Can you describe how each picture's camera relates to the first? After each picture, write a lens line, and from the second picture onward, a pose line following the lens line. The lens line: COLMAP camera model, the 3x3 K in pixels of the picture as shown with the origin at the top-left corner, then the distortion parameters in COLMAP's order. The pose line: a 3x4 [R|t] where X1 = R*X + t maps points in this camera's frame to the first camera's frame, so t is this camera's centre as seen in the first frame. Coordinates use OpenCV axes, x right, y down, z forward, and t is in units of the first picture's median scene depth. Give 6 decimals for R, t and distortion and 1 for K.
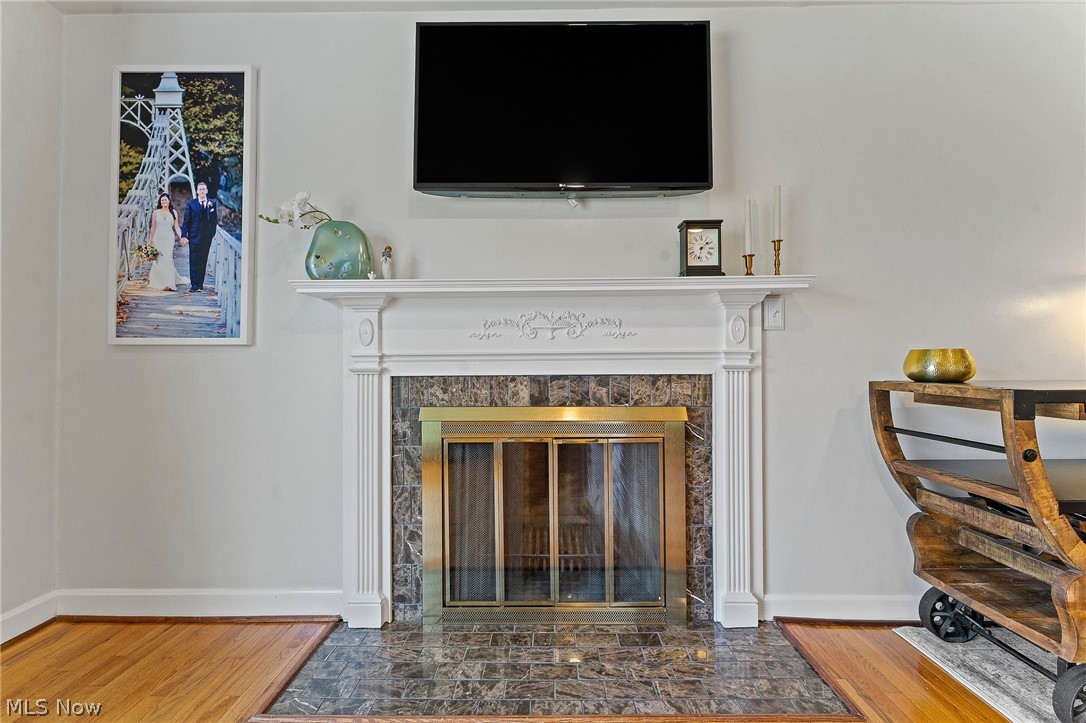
lens RADIAL K [[429.6, 0, 549.4], [0, 429.6, 367.6], [0, 0, 1]] dist [-0.001970, -0.000252]
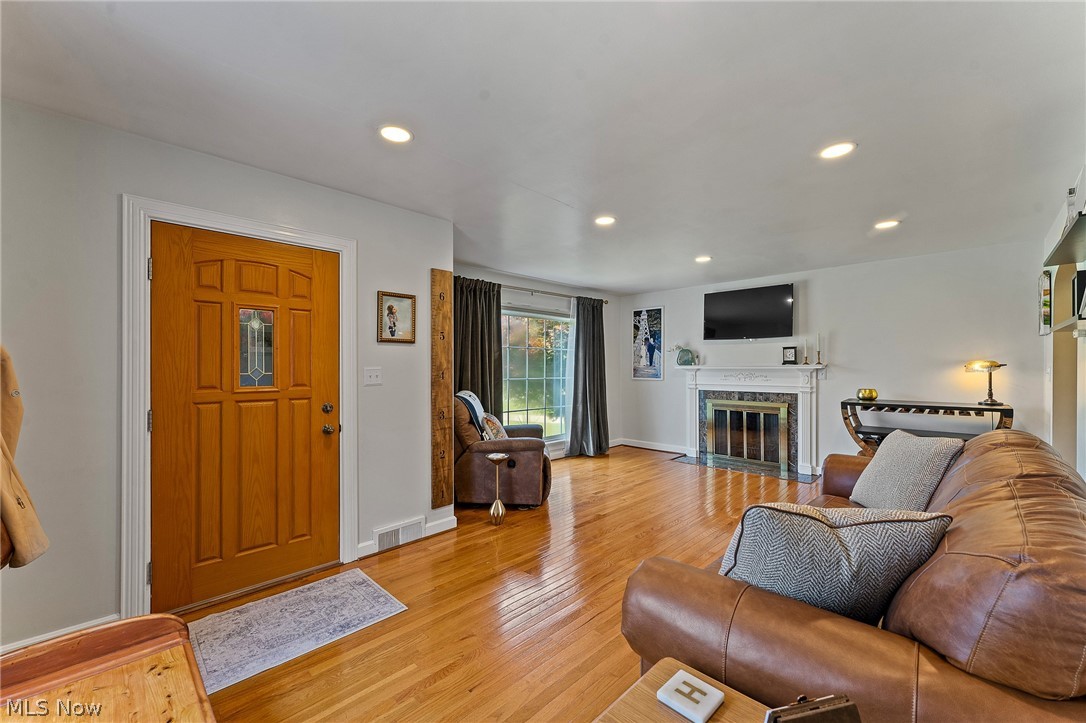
lens RADIAL K [[429.6, 0, 547.6], [0, 429.6, 365.1], [0, 0, 1]] dist [-0.001970, -0.000252]
pose [[0.718824, 0.001749, -0.695190, 1.224839], [0.006184, 0.999941, 0.008910, -0.227703], [0.695164, -0.010704, 0.718771, -2.471102]]
